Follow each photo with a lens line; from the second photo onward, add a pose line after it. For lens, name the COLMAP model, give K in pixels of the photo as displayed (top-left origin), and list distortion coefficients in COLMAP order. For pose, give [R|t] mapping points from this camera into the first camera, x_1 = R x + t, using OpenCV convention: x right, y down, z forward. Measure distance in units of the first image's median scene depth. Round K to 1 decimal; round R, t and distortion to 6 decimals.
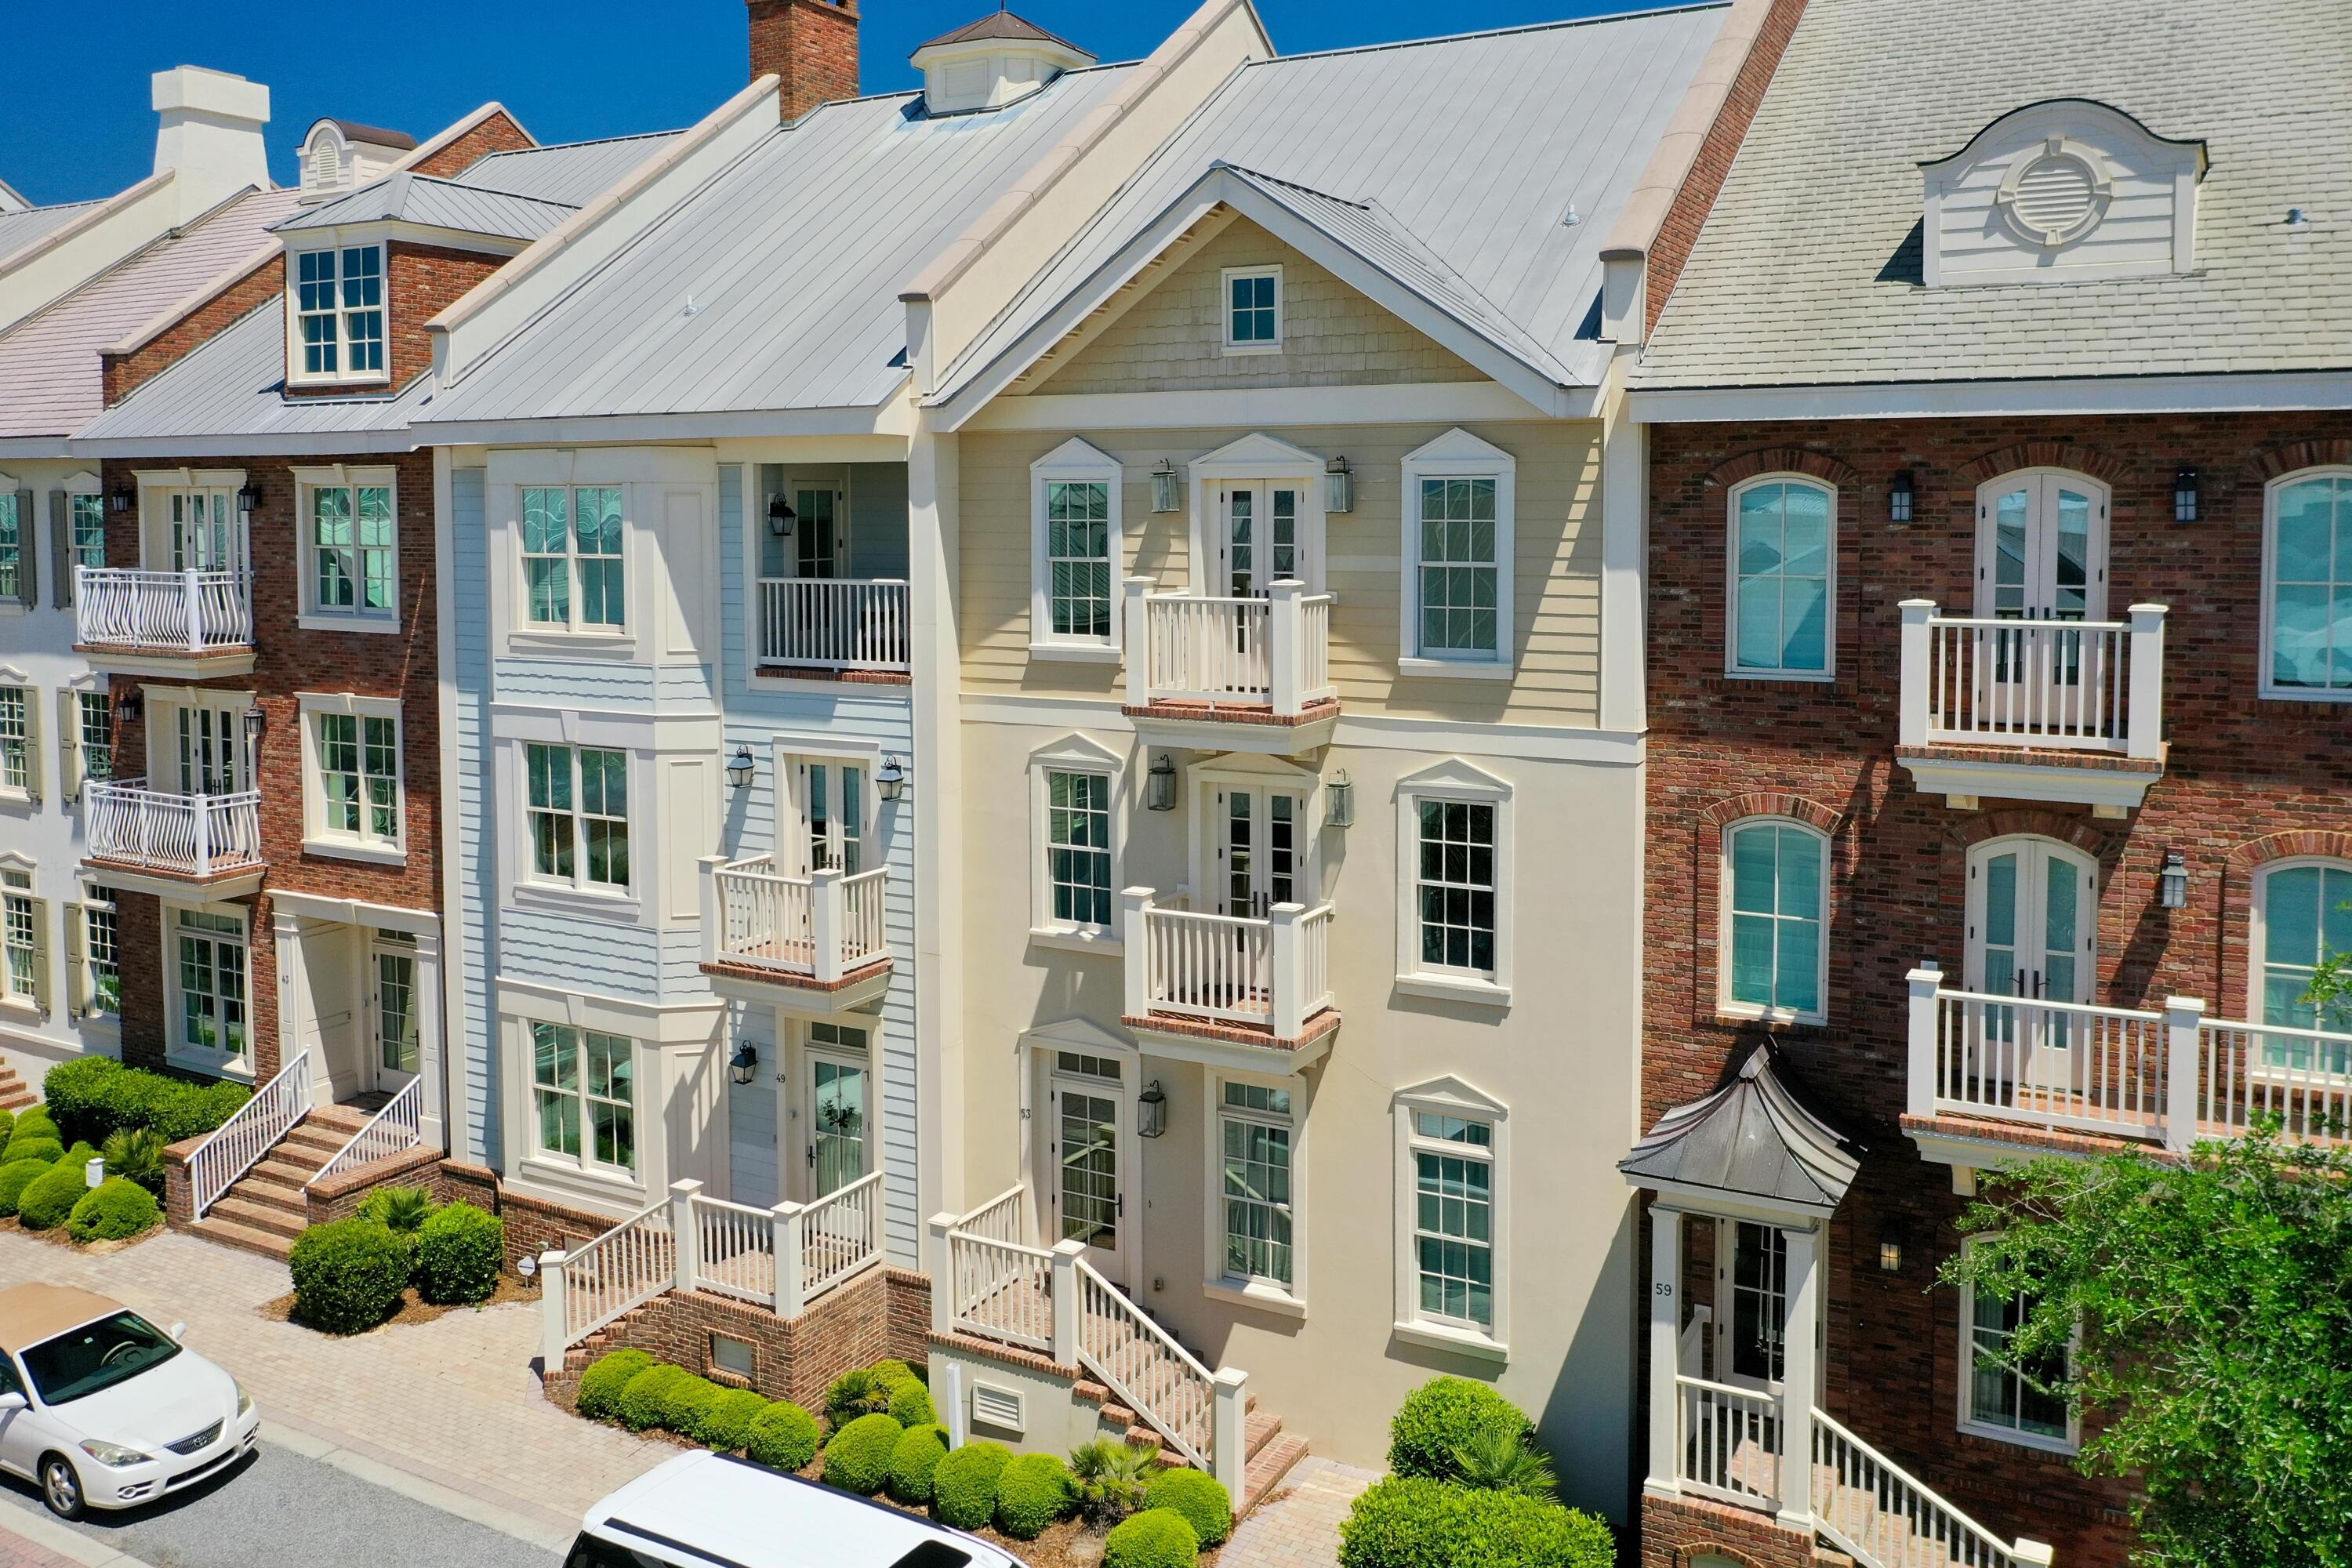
lens RADIAL K [[1937.7, 0, 1167.3], [0, 1937.7, 605.9], [0, 0, 1]] dist [-0.001806, -0.006109]
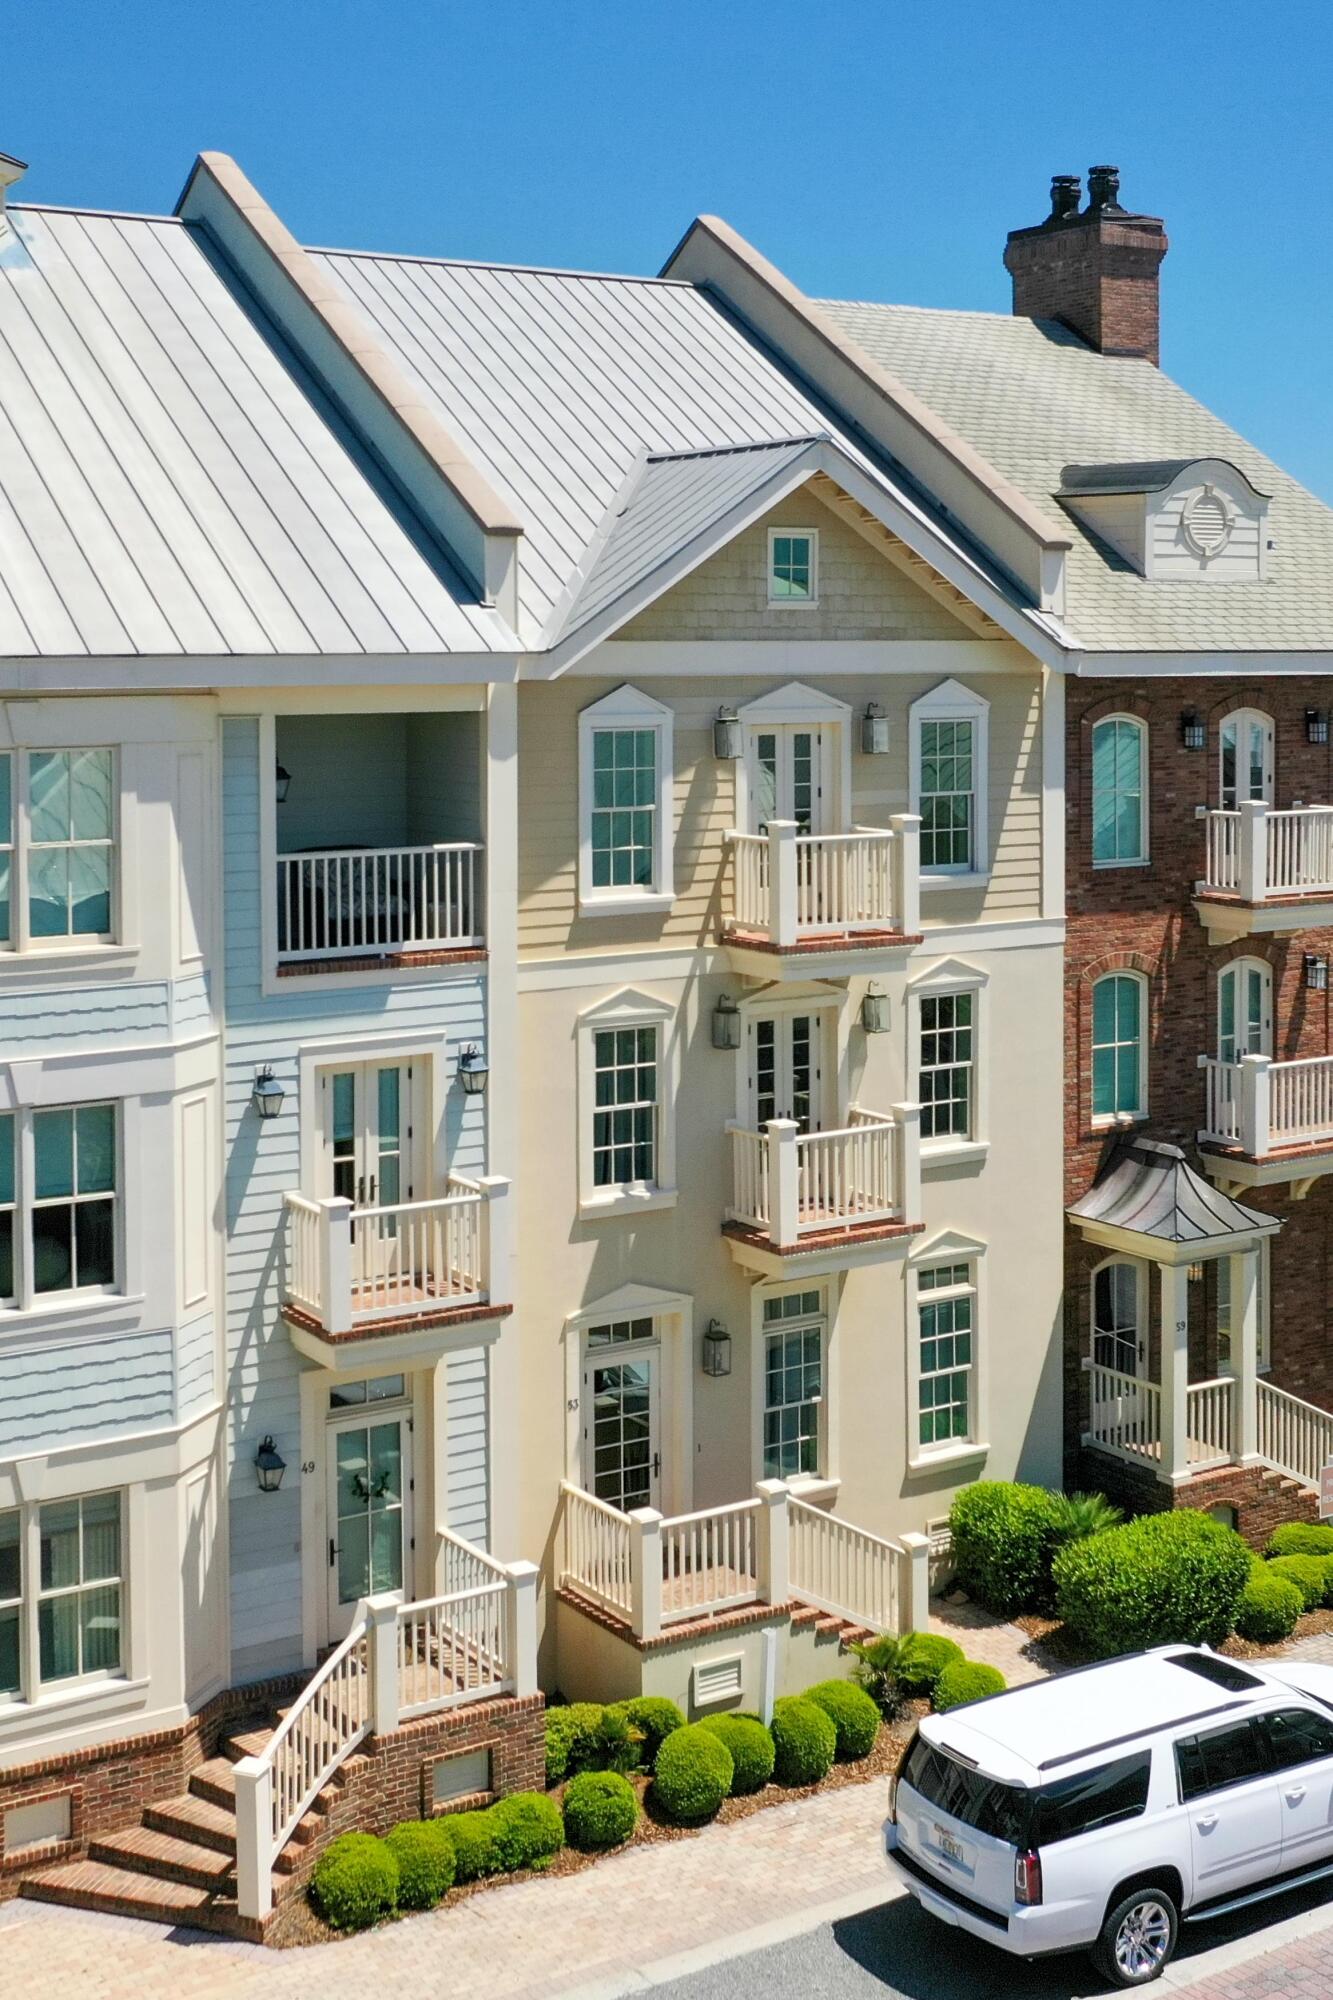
lens RADIAL K [[2457.8, 0, 665.7], [0, 2457.8, 735.9], [0, 0, 1]] dist [0.024170, -0.032619]
pose [[0.465965, -0.029670, 0.884306, -1.178106], [0.052980, 0.998580, 0.005587, -0.069529], [-0.883216, 0.044247, 0.466875, 0.421049]]
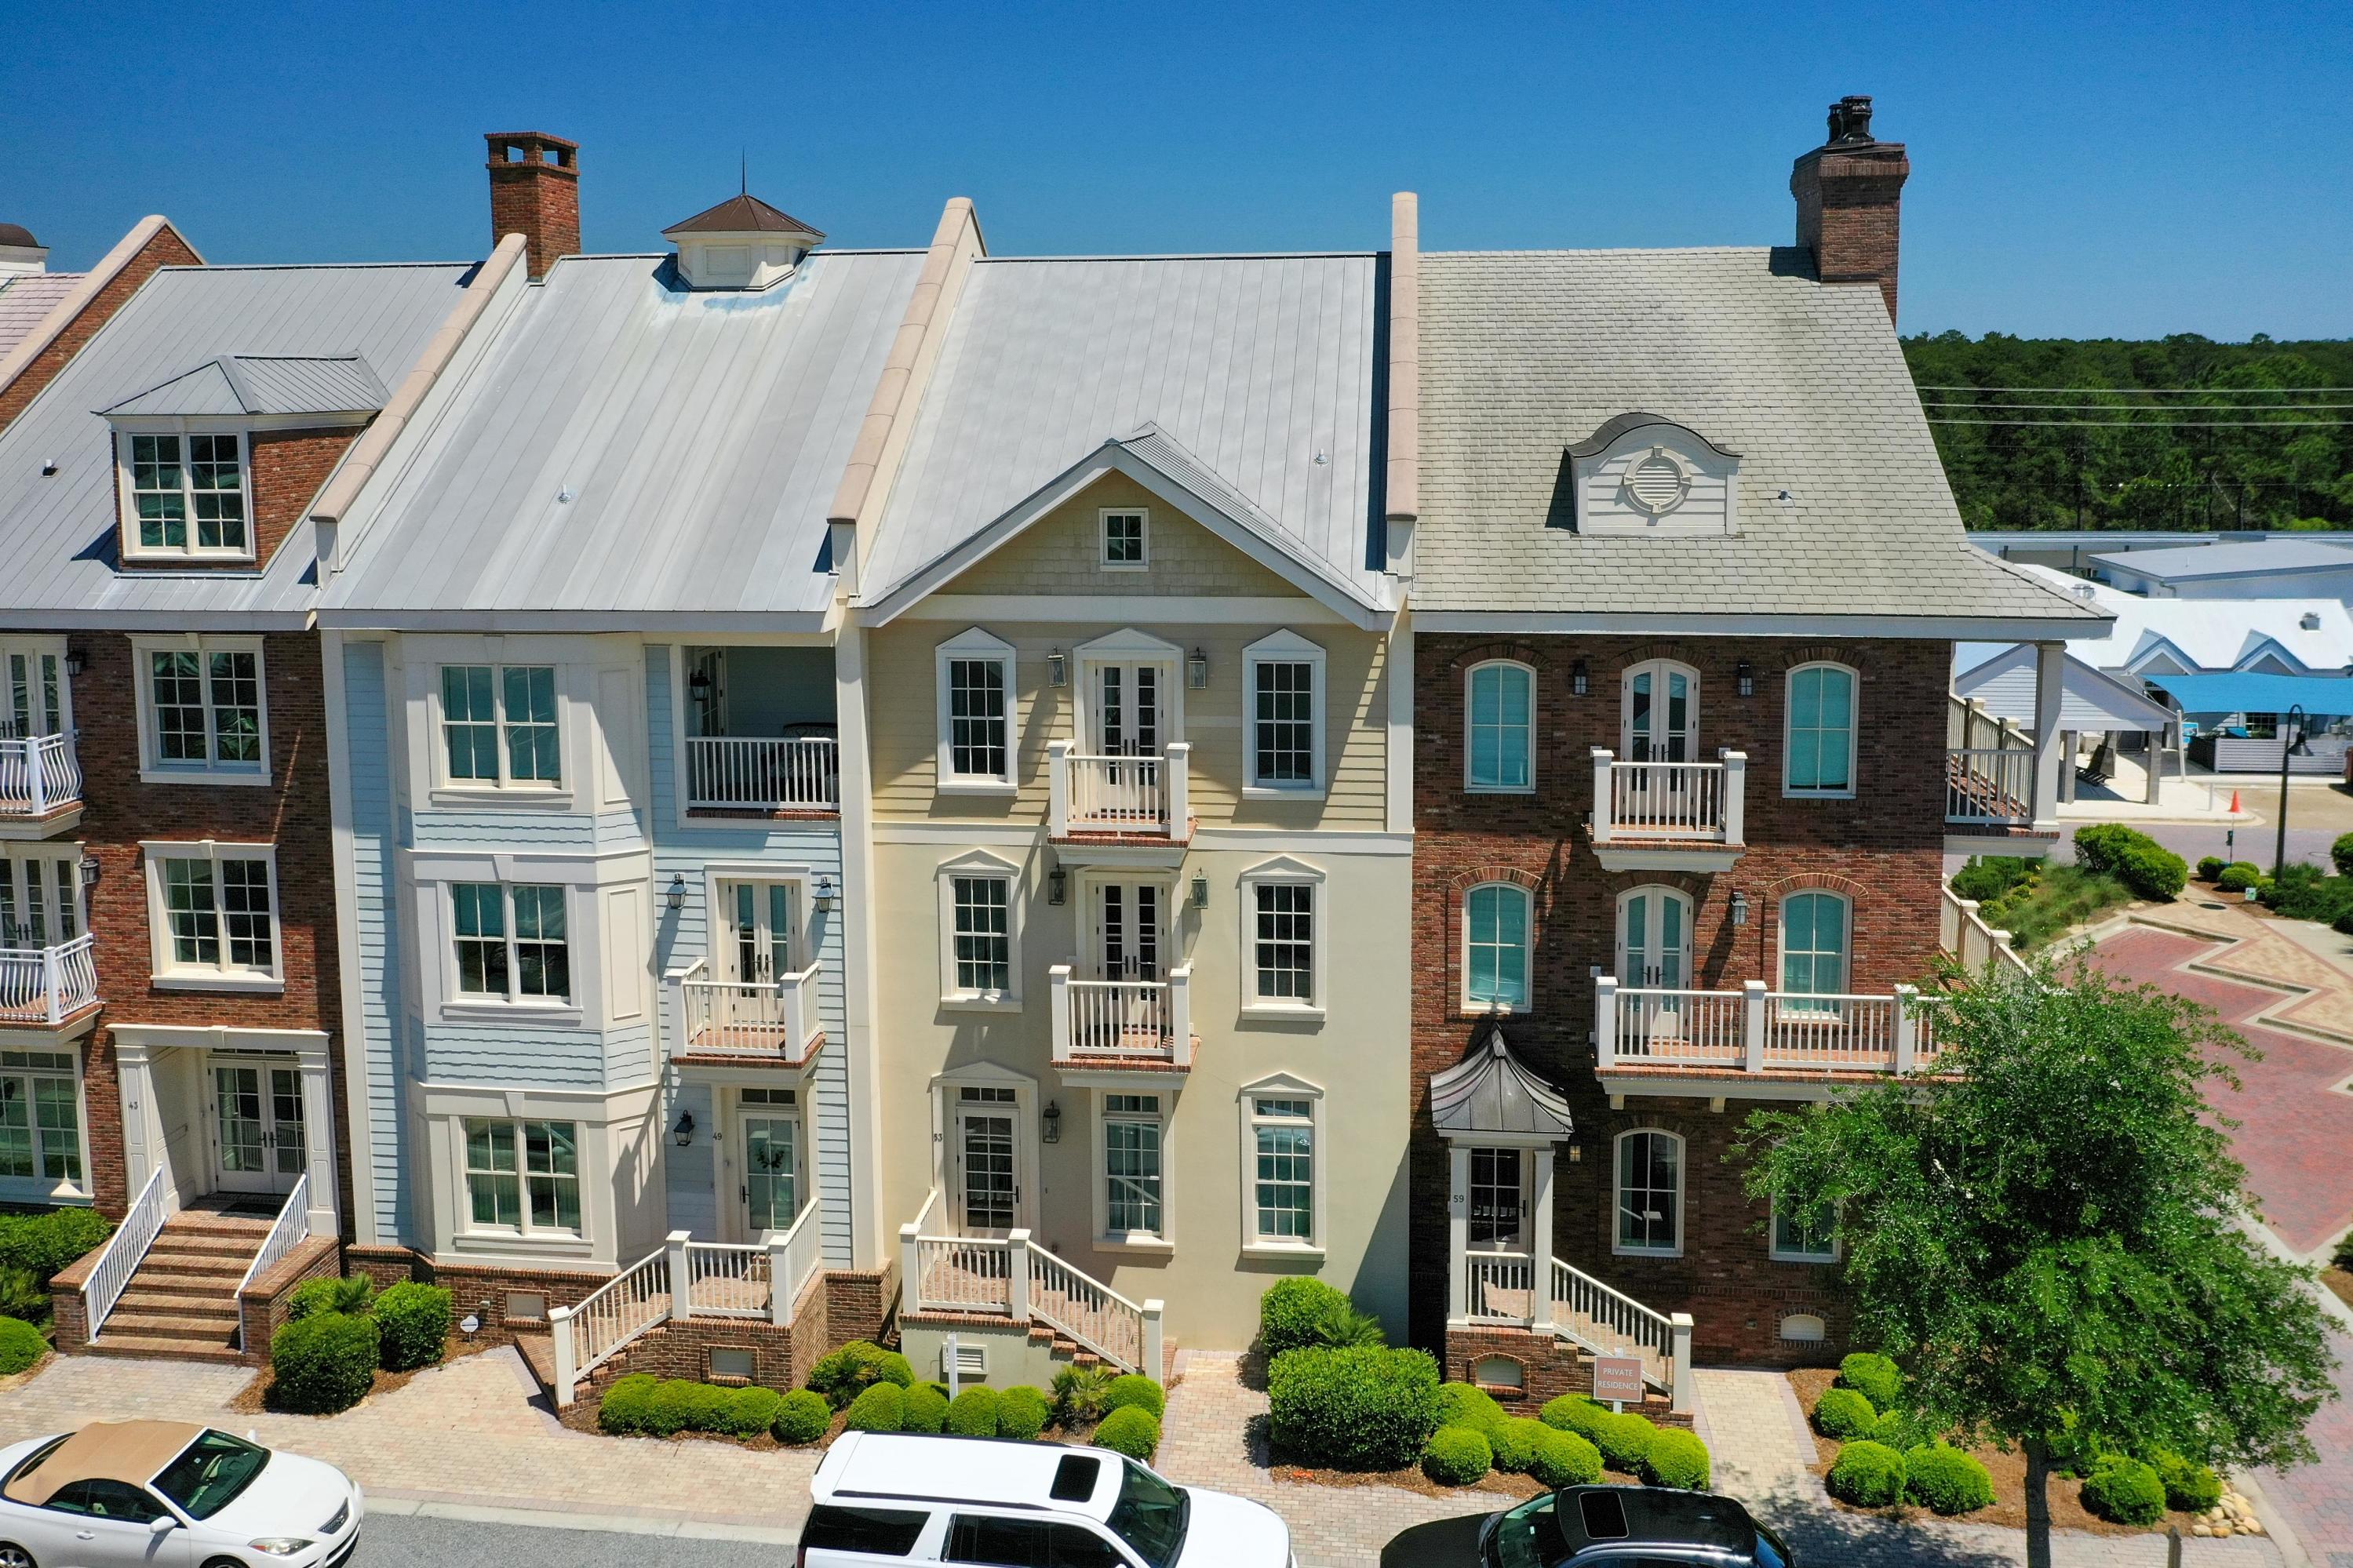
lens RADIAL K [[1948.7, 0, 1173.2], [0, 1948.7, 571.0], [0, 0, 1]] dist [-0.004206, -0.001343]
pose [[0.924491, -0.046559, 0.378350, -0.436849], [0.027306, 0.998052, 0.056096, -0.202642], [-0.380225, -0.041530, 0.923961, -0.277610]]
